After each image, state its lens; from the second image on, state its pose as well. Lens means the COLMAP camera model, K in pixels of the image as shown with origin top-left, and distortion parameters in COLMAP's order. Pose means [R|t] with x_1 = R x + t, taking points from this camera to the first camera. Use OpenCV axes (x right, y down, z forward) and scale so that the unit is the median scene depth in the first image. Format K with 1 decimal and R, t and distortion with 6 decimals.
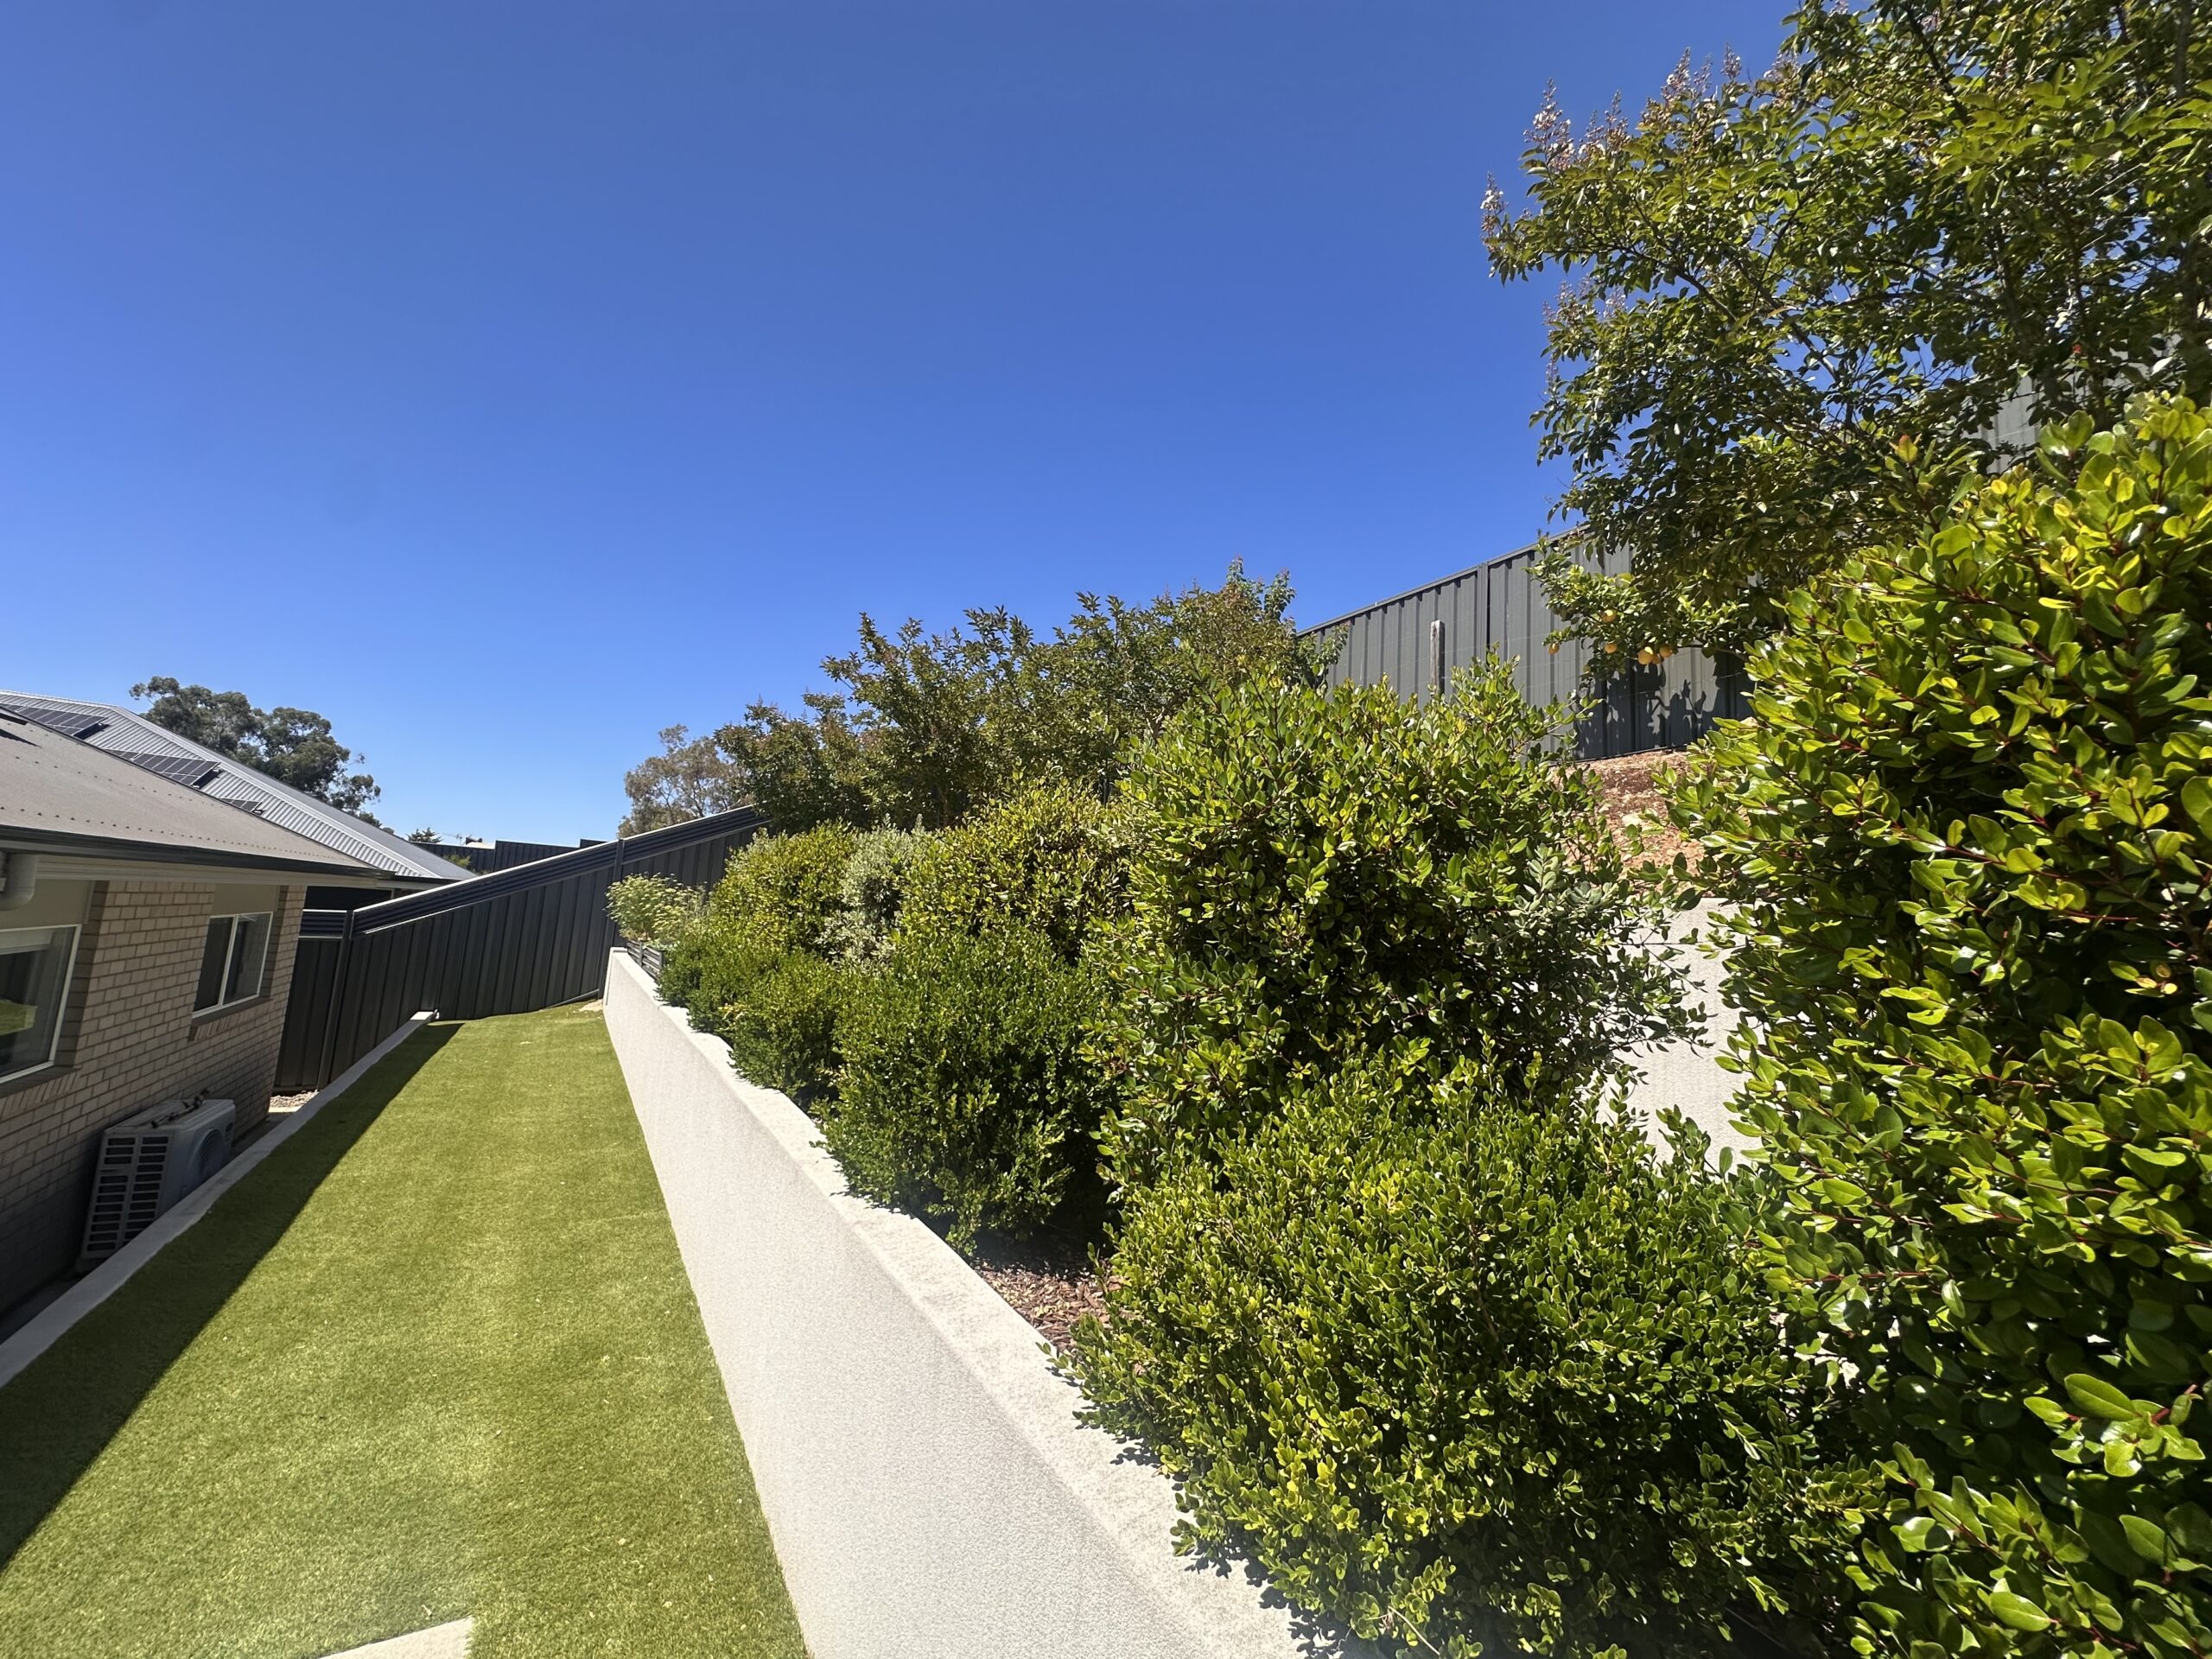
lens RADIAL K [[883.0, 0, 1116.1], [0, 883.0, 831.0], [0, 0, 1]] dist [-0.004181, 0.001053]
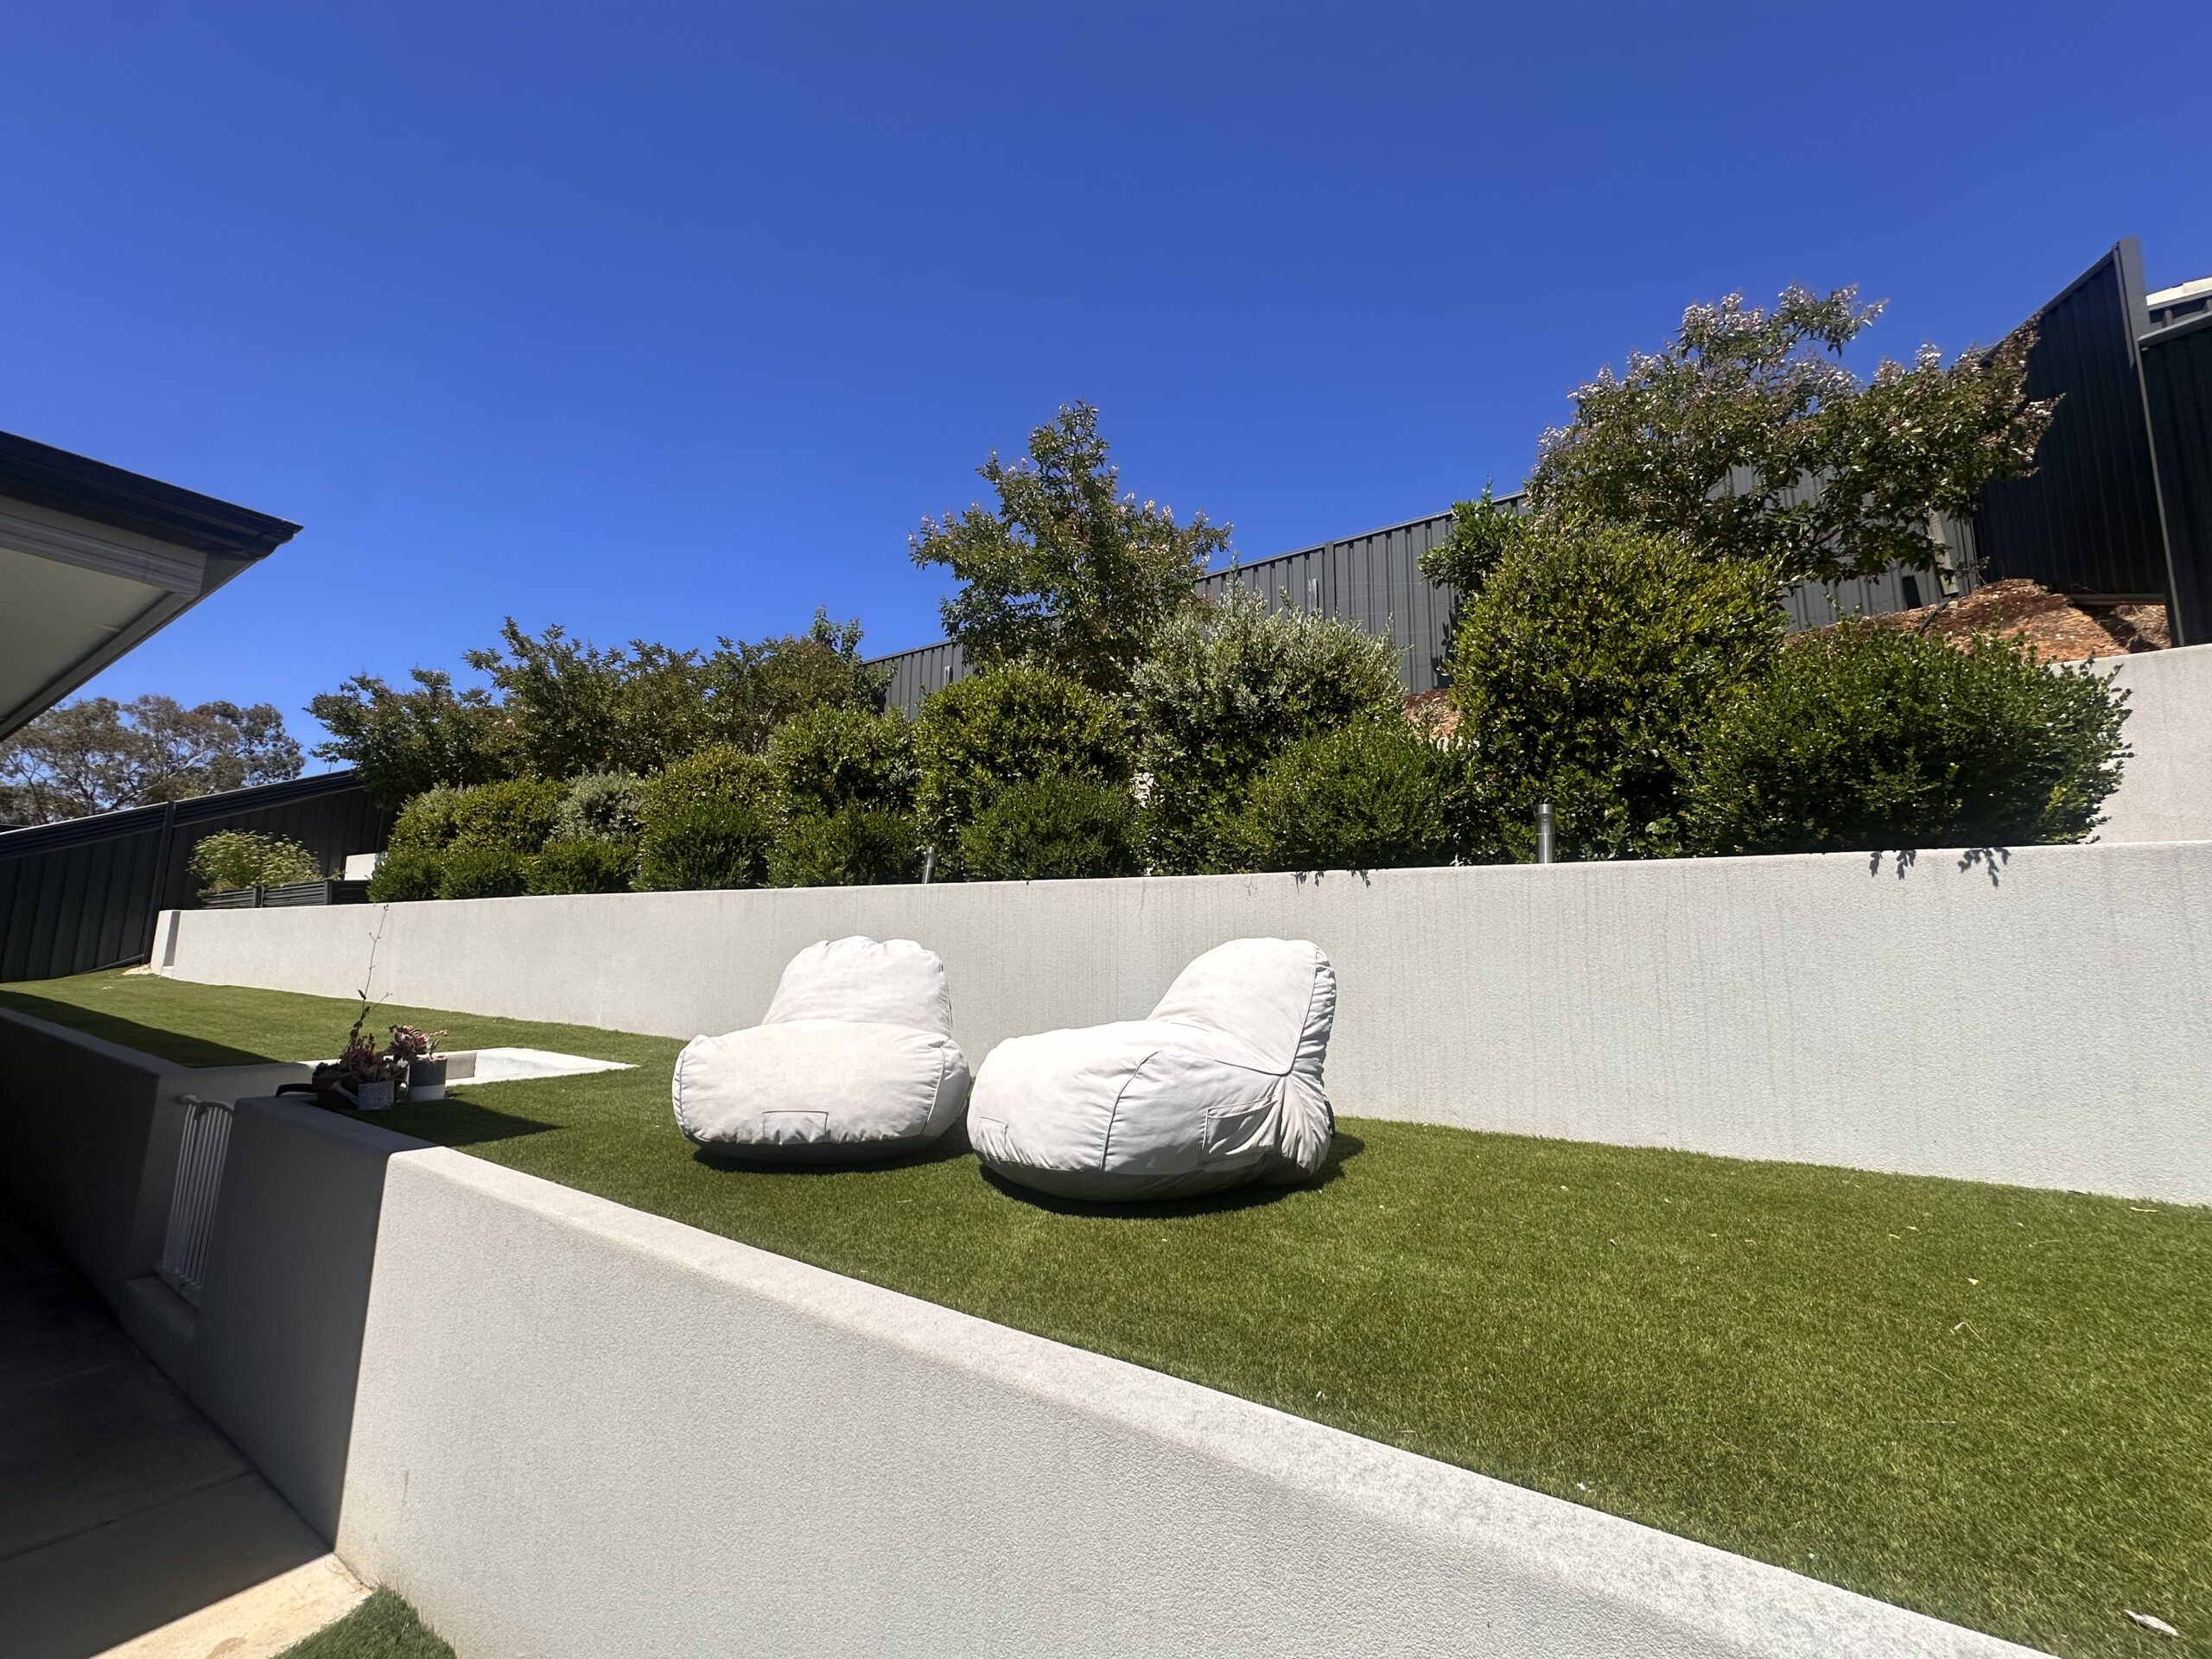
lens RADIAL K [[883.0, 0, 1105.9], [0, 883.0, 836.8], [0, 0, 1]] dist [-0.004181, 0.001053]
pose [[0.903010, 0.005731, 0.429582, -0.077234], [-0.005853, 0.999982, -0.001037, 0.081856], [-0.429581, -0.001578, 0.903027, -0.650827]]
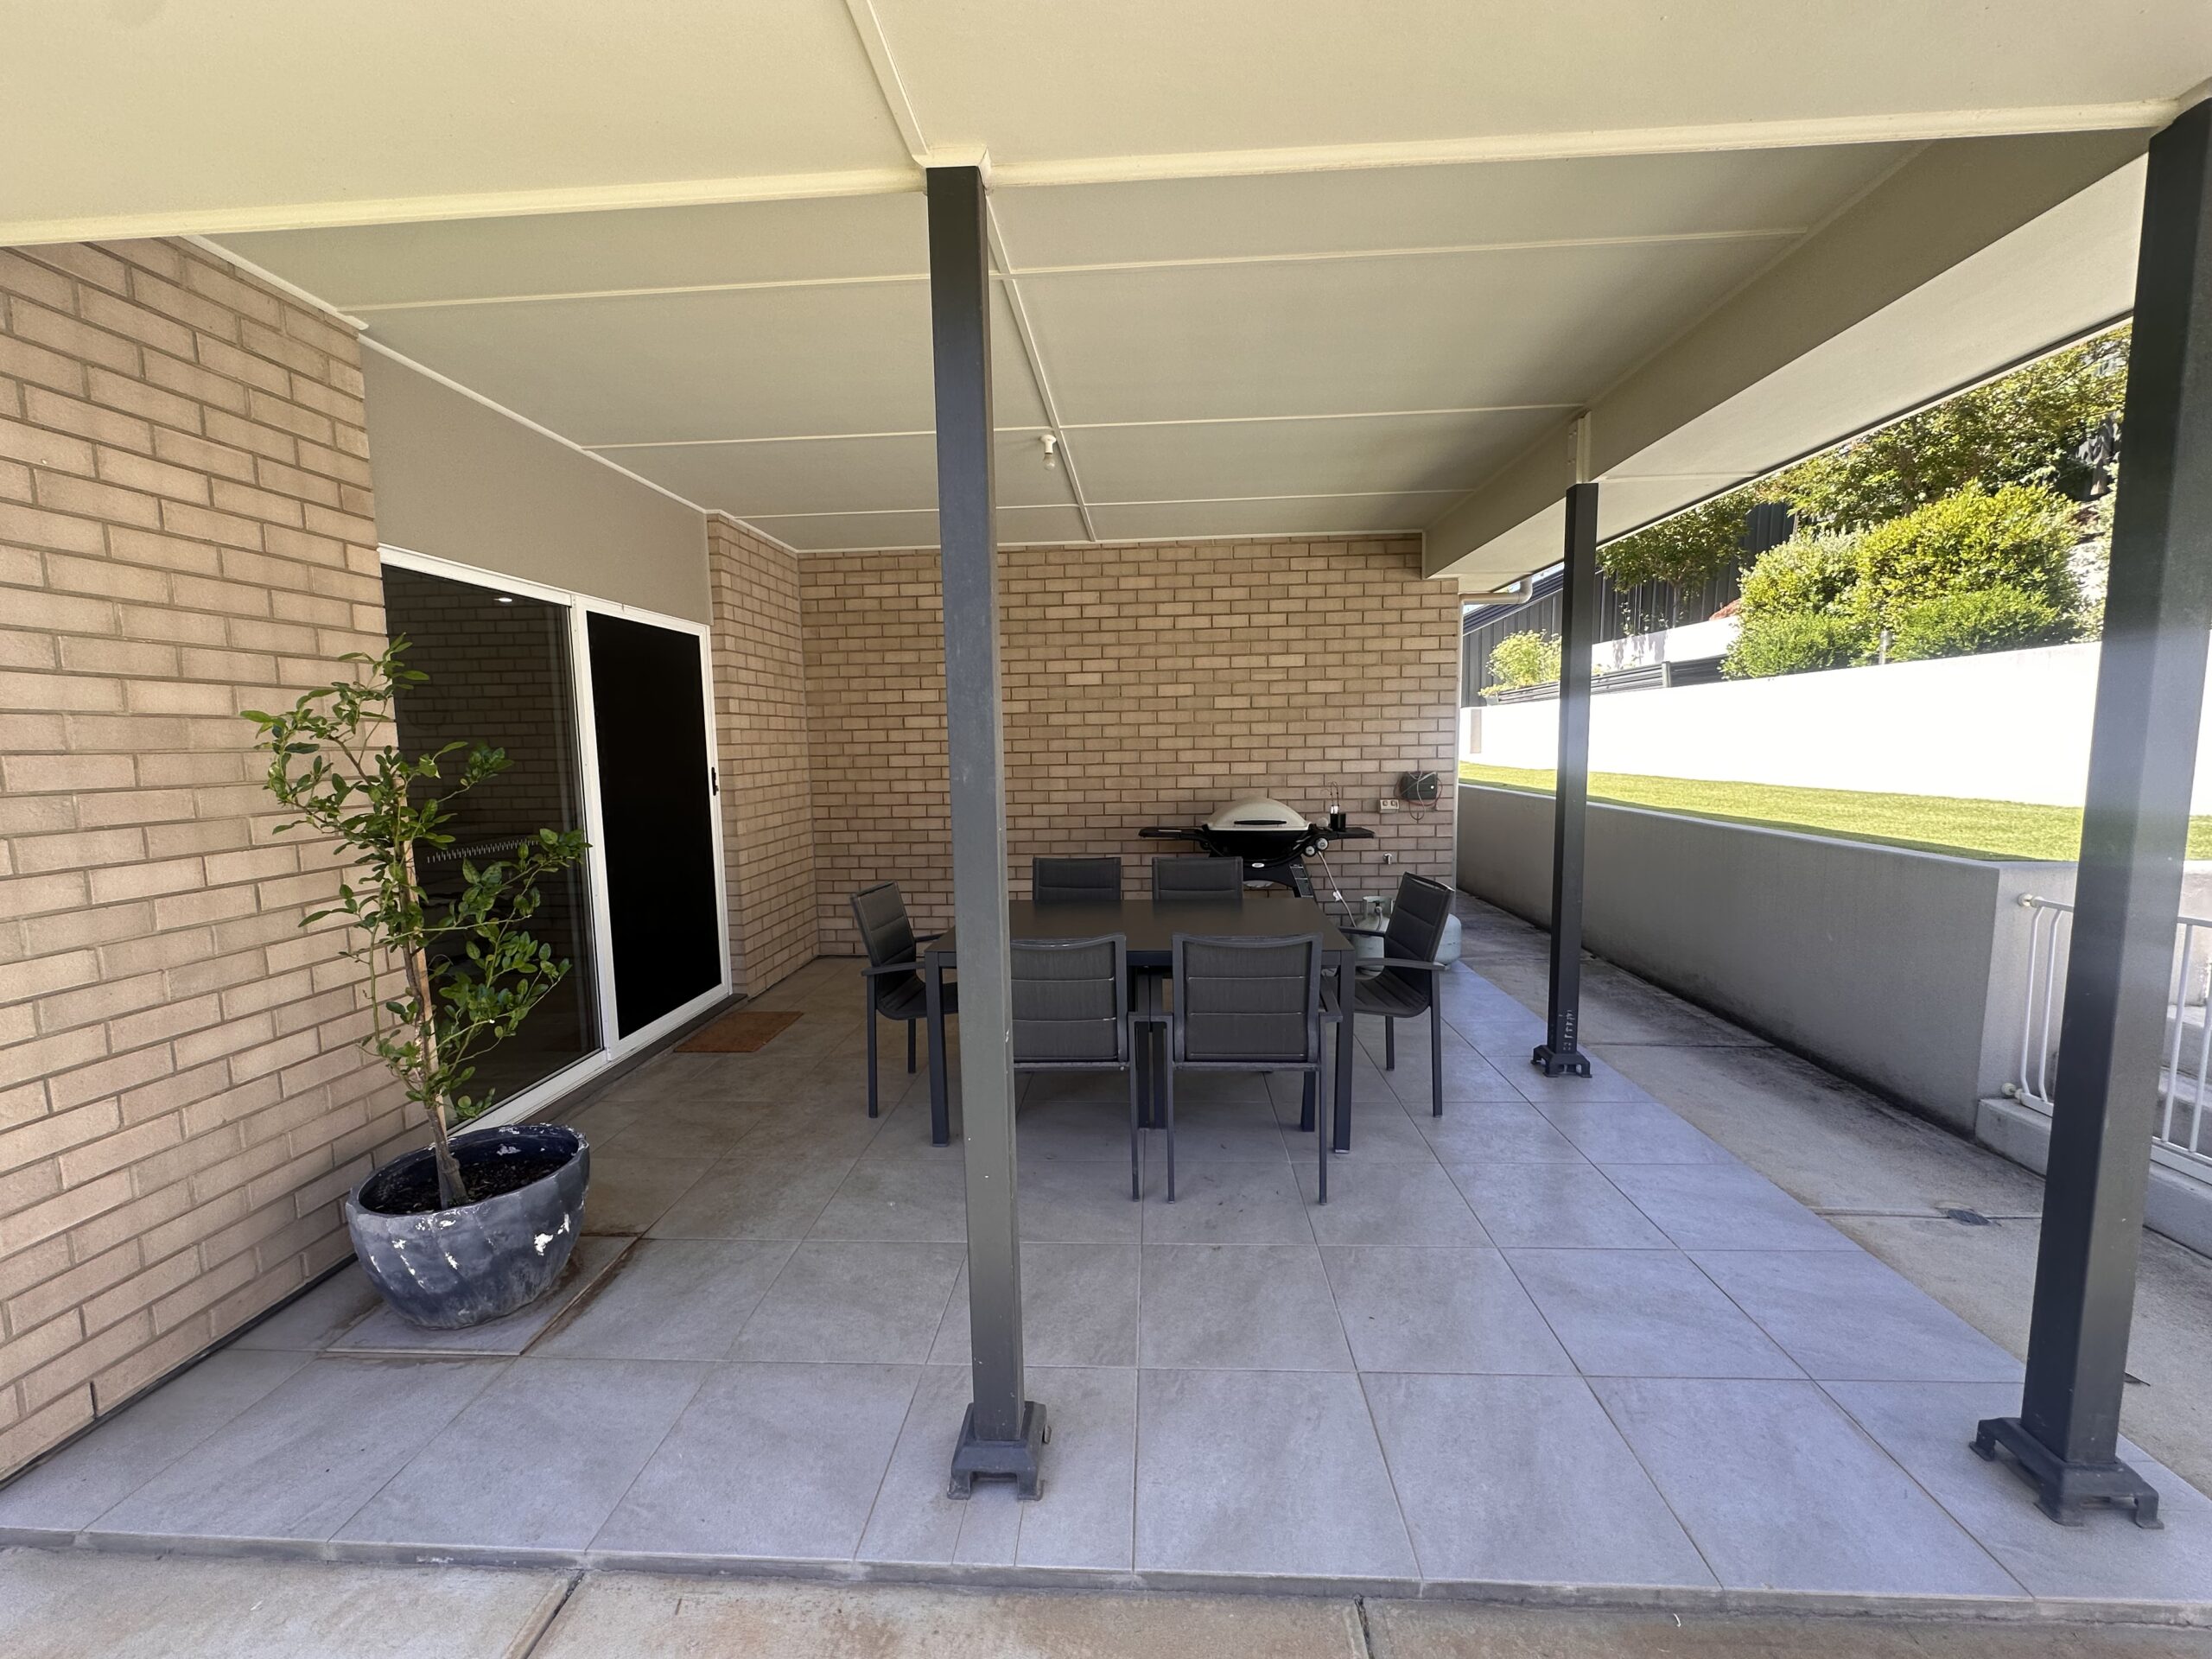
lens RADIAL K [[883.0, 0, 1120.8], [0, 883.0, 831.4], [0, 0, 1]] dist [-0.004181, 0.001053]
pose [[0.826908, -0.028785, -0.561600, -0.544684], [0.140266, 0.977680, 0.156420, 0.080637], [0.544563, -0.208118, 0.812489, -0.478438]]
